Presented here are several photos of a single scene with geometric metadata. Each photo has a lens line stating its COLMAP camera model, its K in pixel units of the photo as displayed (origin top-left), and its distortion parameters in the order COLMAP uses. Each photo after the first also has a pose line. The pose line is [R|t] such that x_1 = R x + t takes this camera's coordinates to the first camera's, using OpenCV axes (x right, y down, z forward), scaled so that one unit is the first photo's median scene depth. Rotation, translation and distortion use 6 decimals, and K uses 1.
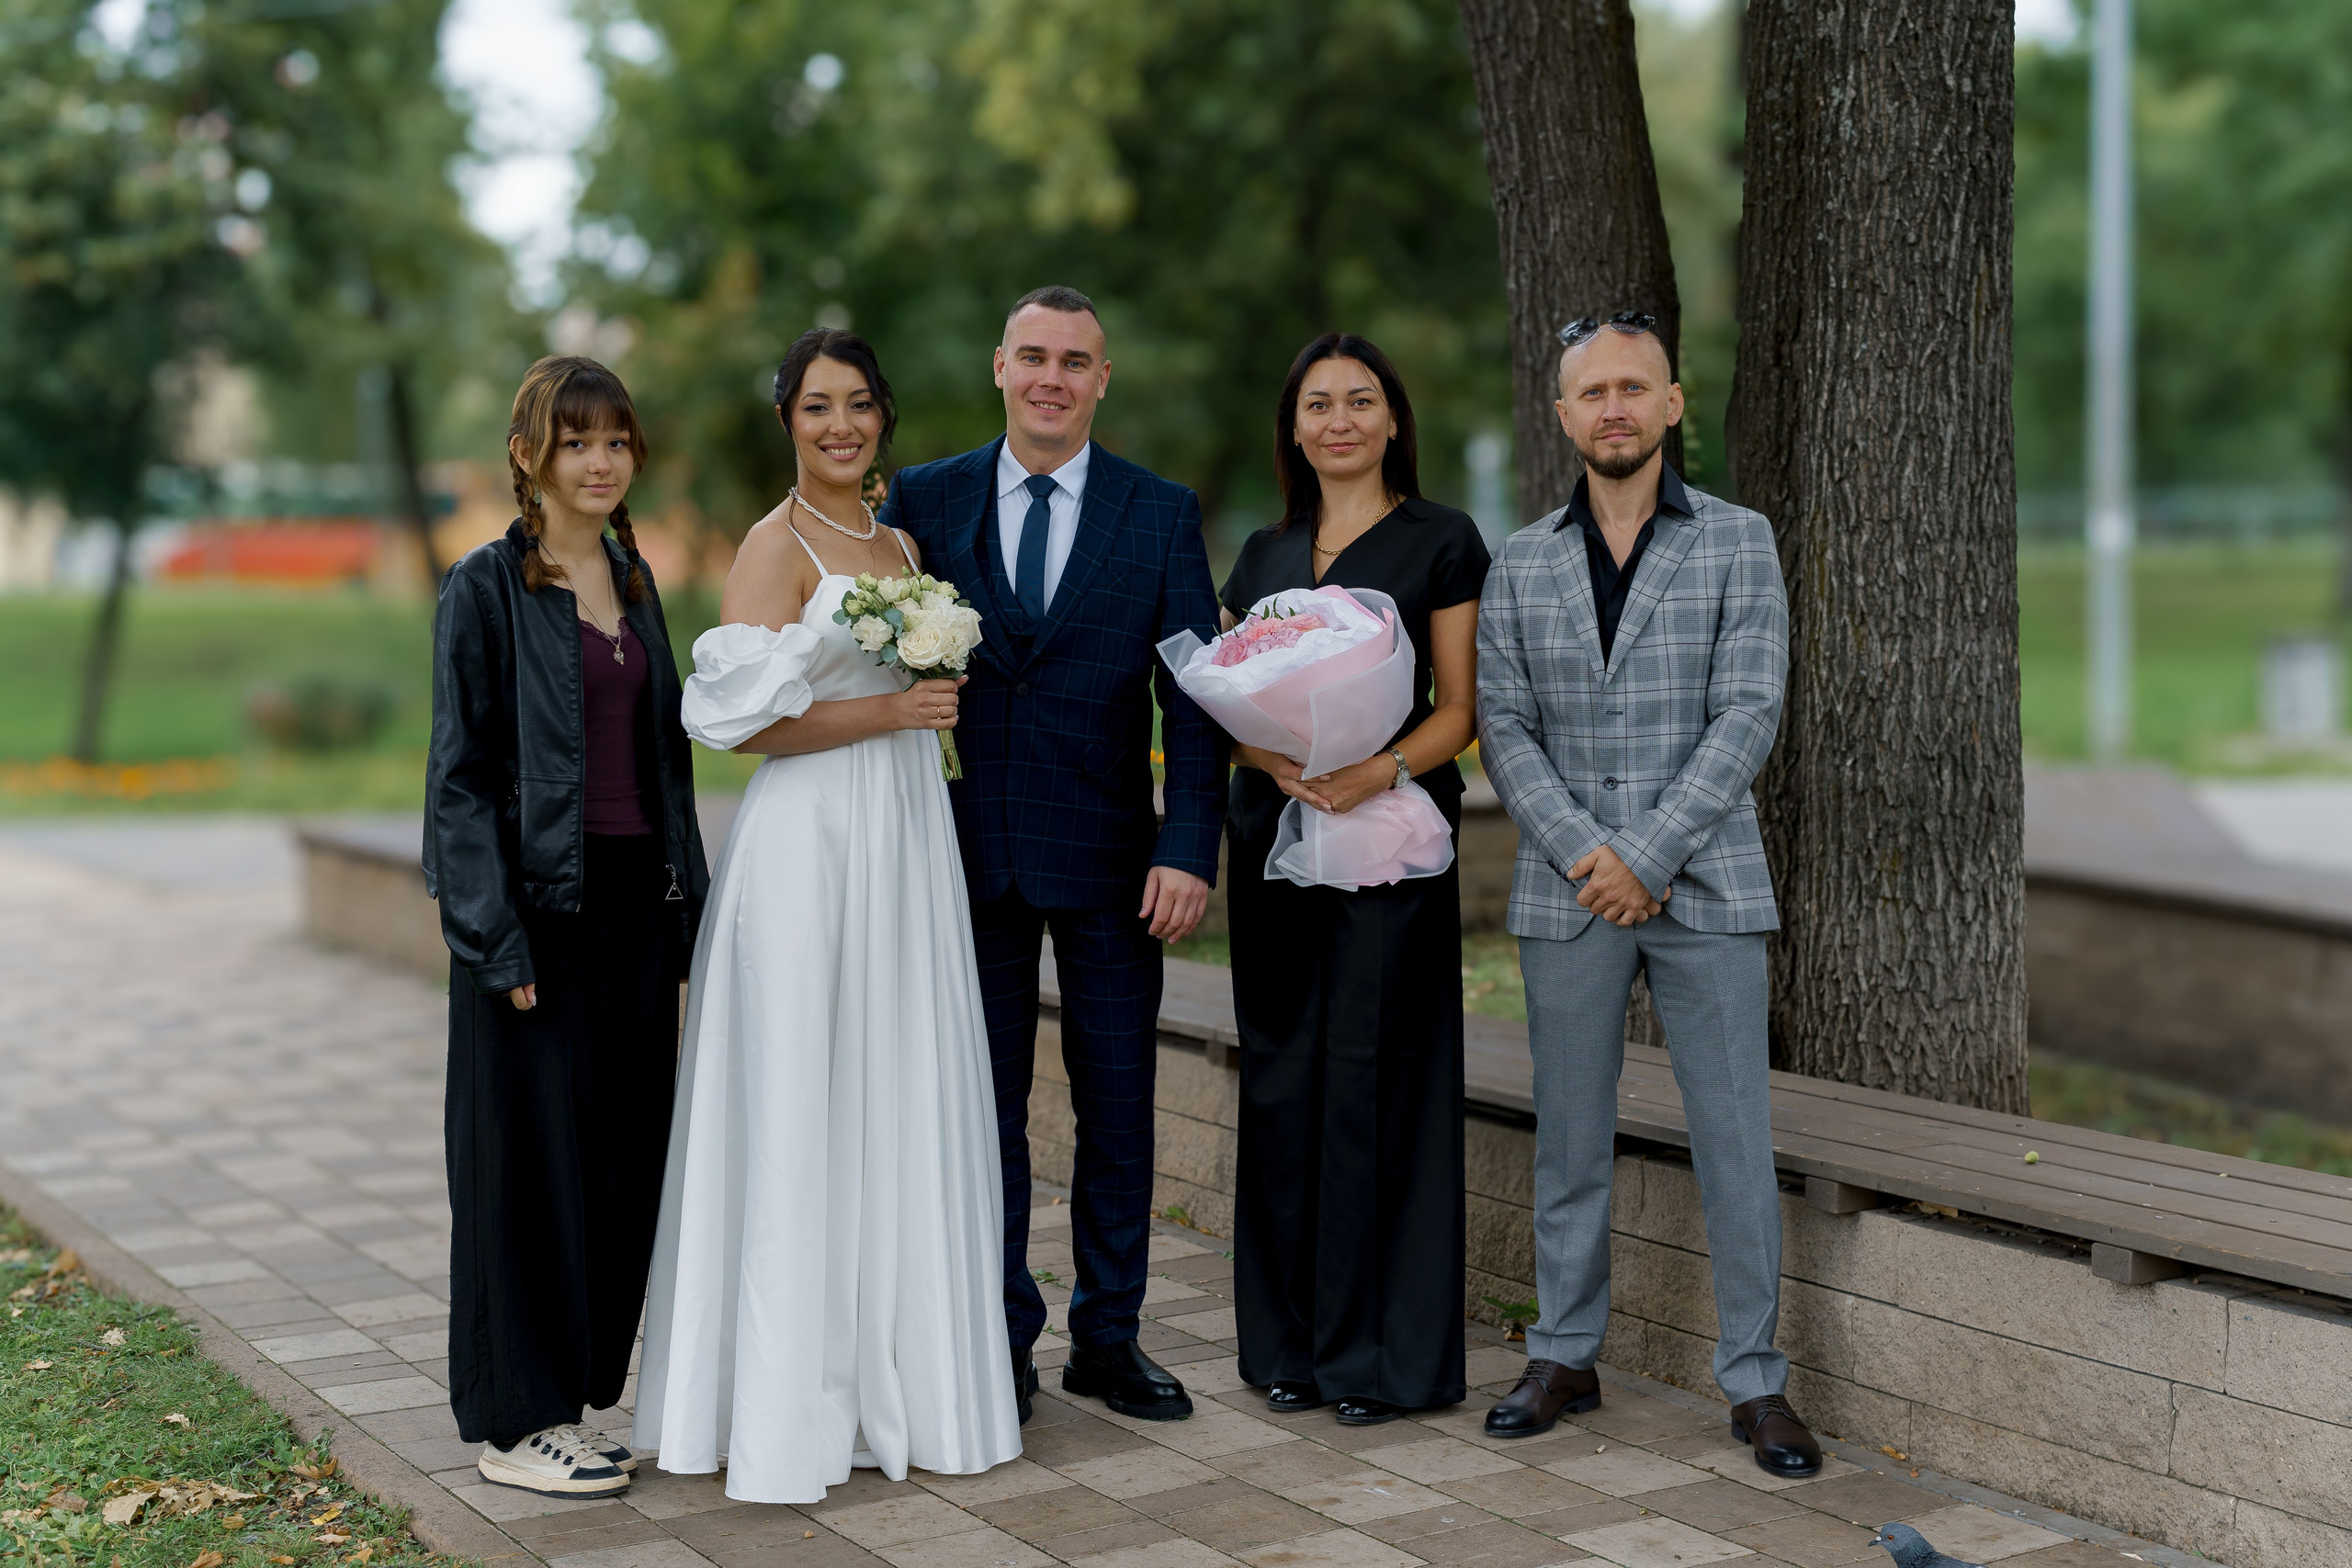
lens RADIAL K [[3205.3, 0, 1102.2], [0, 3205.3, 729.1], [0, 0, 1]] dist [0.009954, 0.000000]
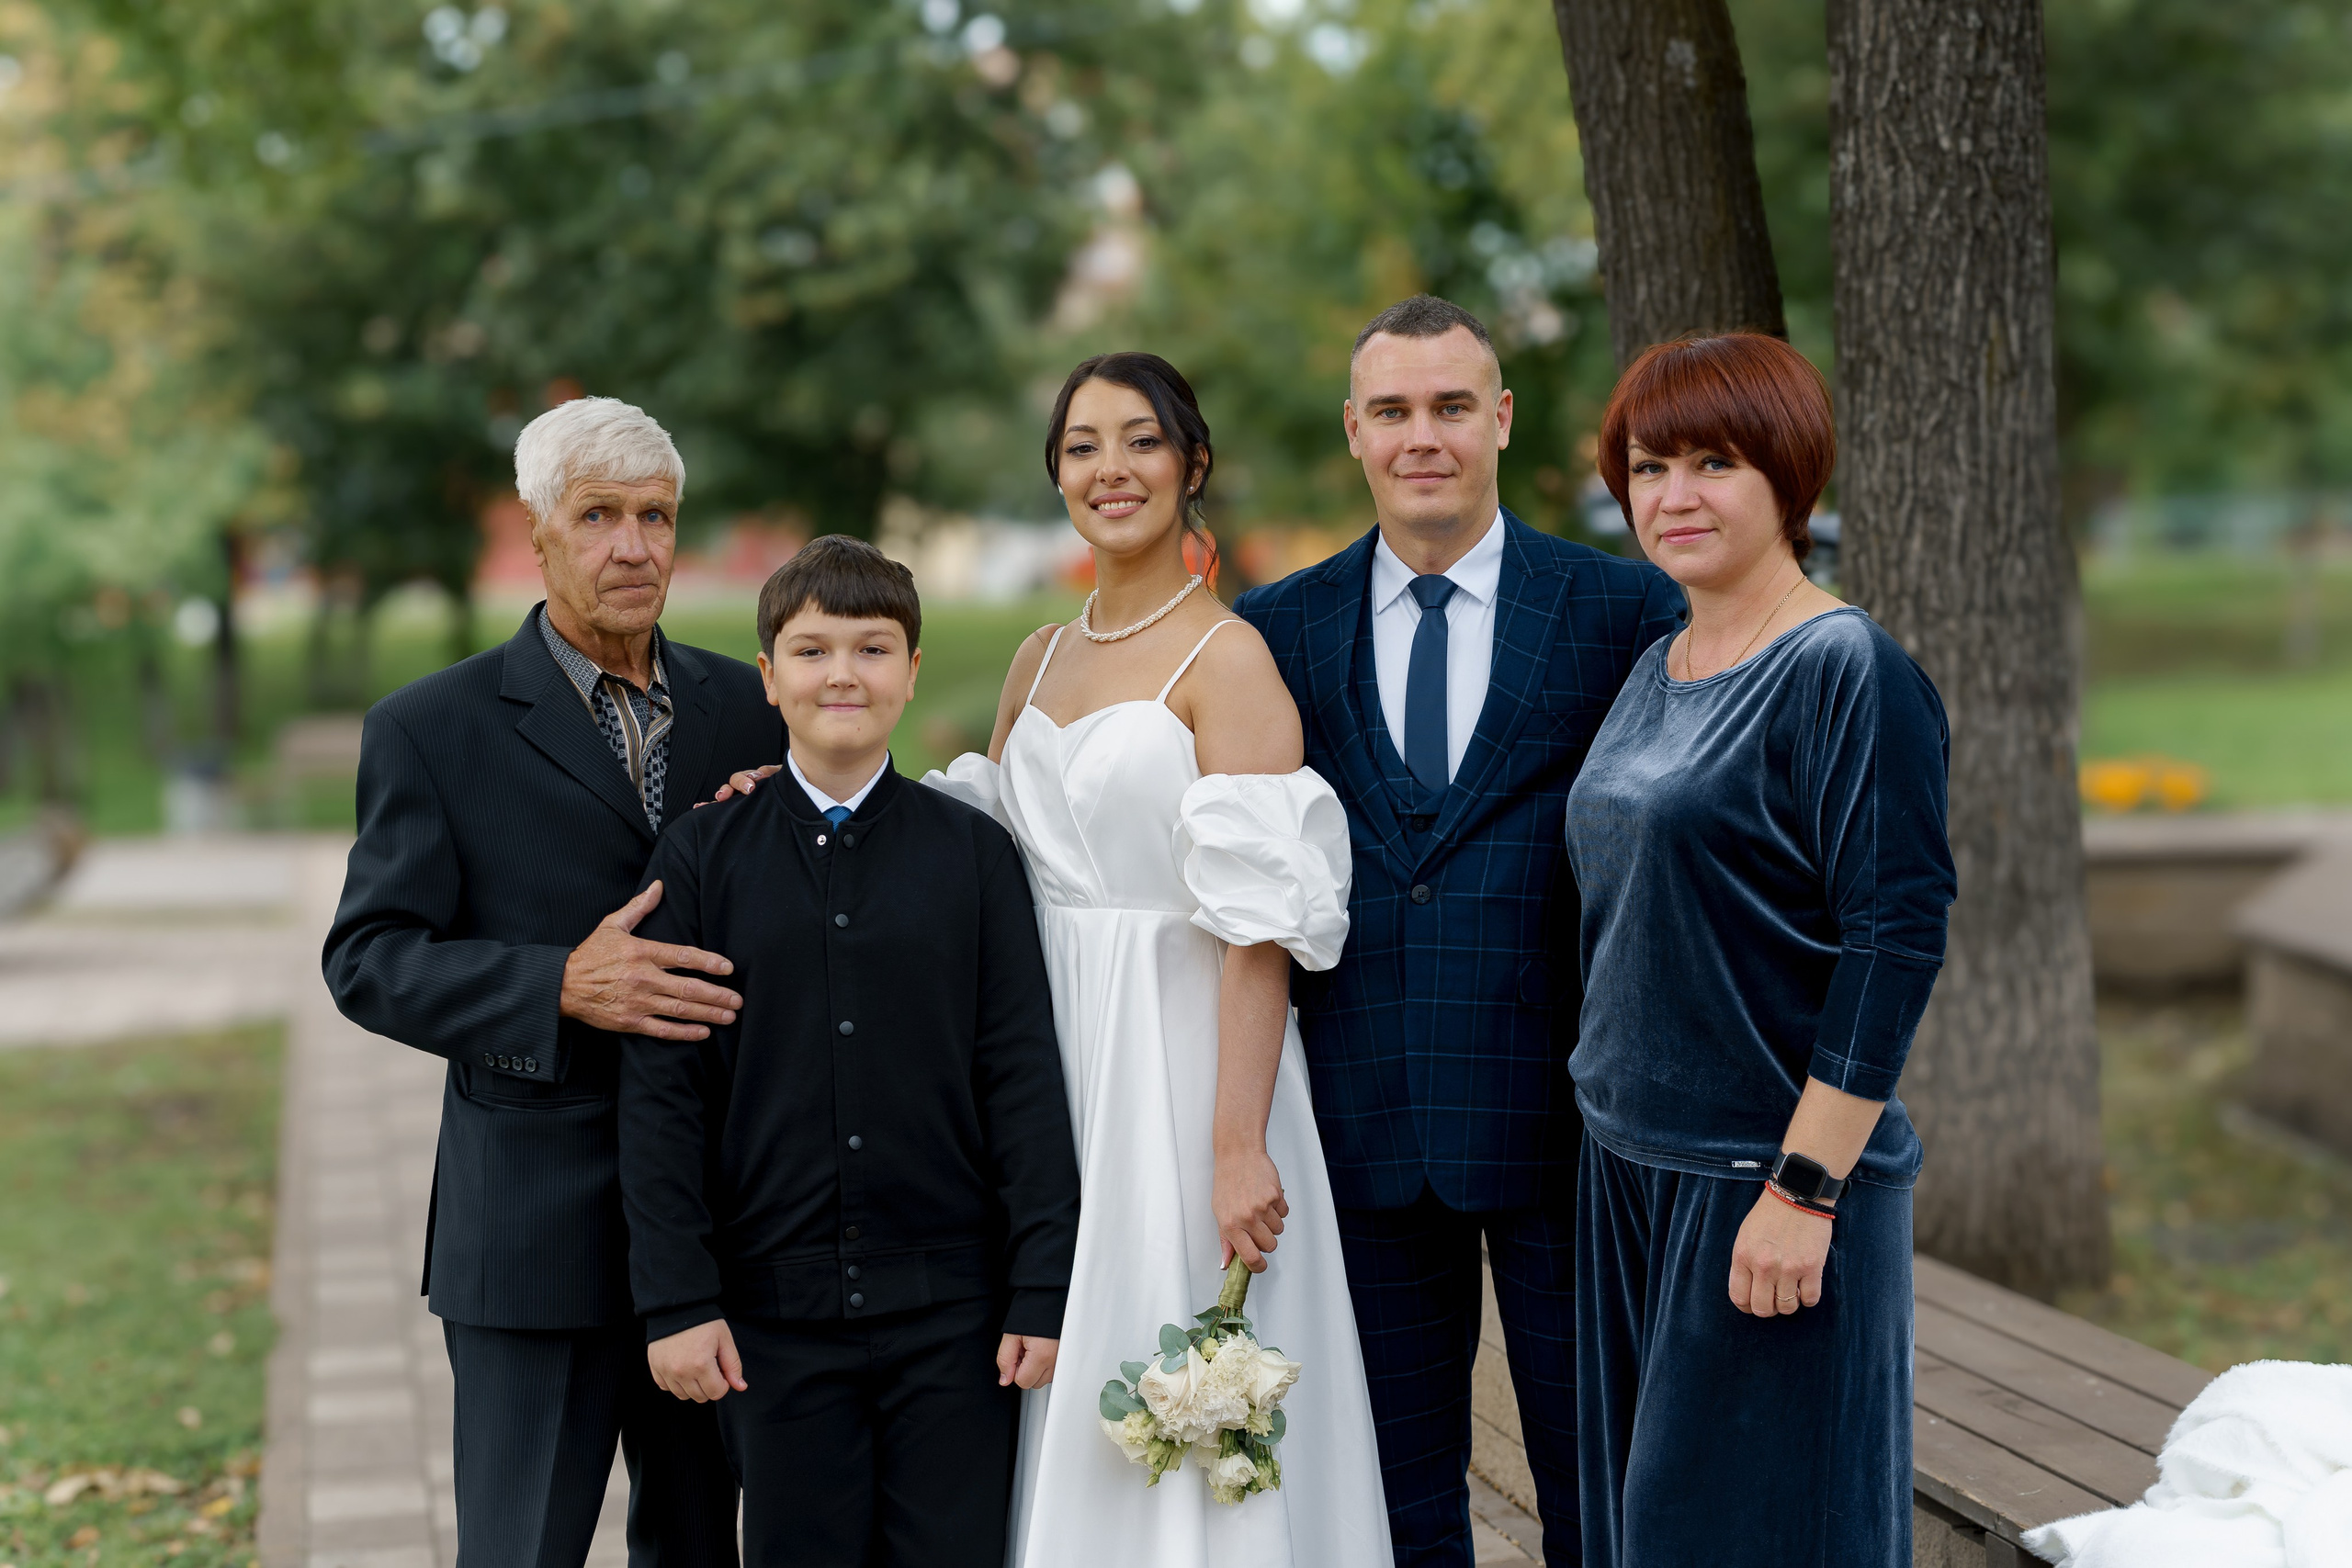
lens RADIAL K [[3486.1, 0, 1130.3], [0, 3486.1, 676.7], [0, 0, 1]] dist [-0.000594, 0.000000]
pose [[0.951041, -0.001785, -0.309061, 0.323736], [-0.003766, 0.999842, -0.017363, -0.019579], [0.309043, 0.017677, 0.950884, -0.068283]]
